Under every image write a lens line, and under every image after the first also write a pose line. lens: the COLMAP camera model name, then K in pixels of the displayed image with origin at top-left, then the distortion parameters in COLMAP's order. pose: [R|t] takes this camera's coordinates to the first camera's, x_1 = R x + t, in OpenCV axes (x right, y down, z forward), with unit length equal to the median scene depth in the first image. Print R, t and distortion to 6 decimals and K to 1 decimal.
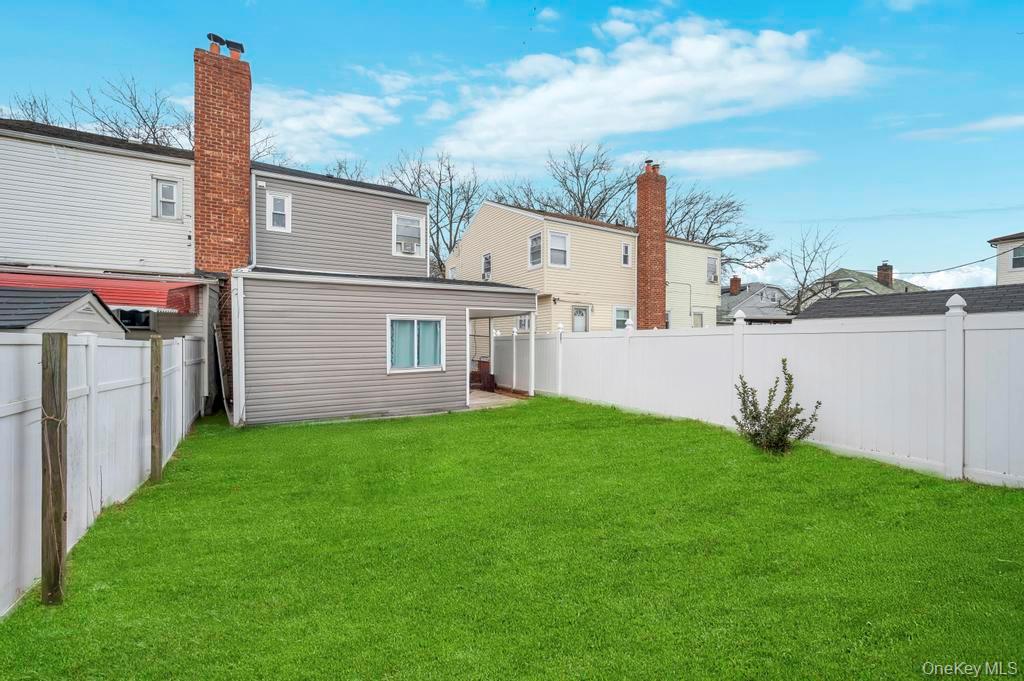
lens RADIAL K [[410.4, 0, 513.4], [0, 410.4, 338.1], [0, 0, 1]] dist [-0.000066, 0.000281]
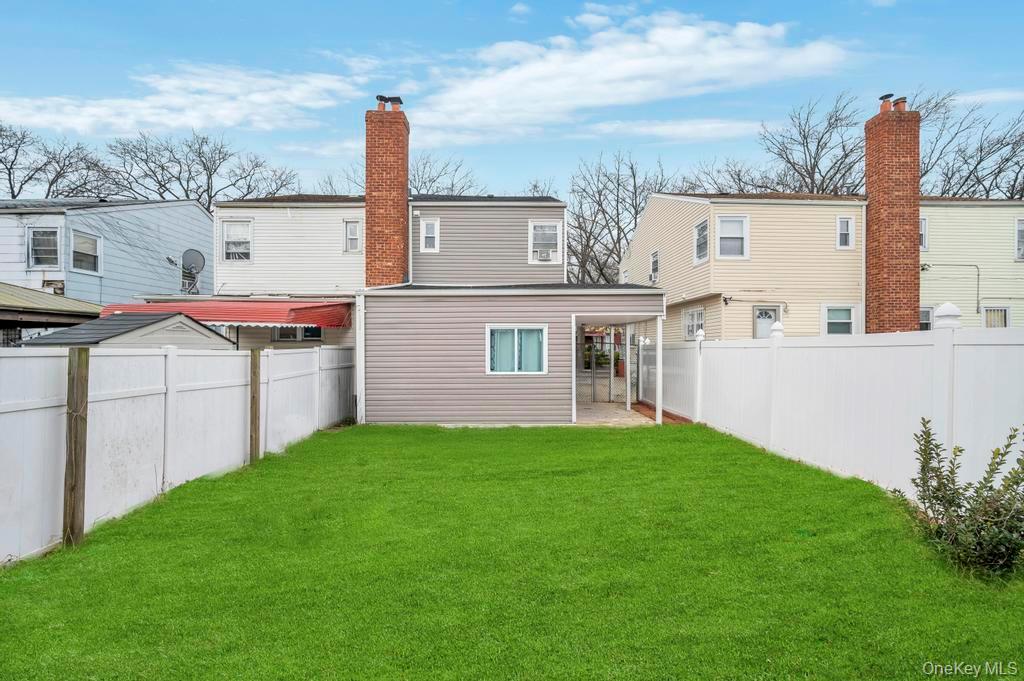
lens RADIAL K [[410.4, 0, 510.9], [0, 410.4, 342.3], [0, 0, 1]] dist [-0.000066, 0.000281]
pose [[0.875153, -0.002570, -0.483840, 0.170862], [-0.000922, 0.999975, -0.006979, -0.004787], [0.483846, 0.006554, 0.875129, 0.119618]]
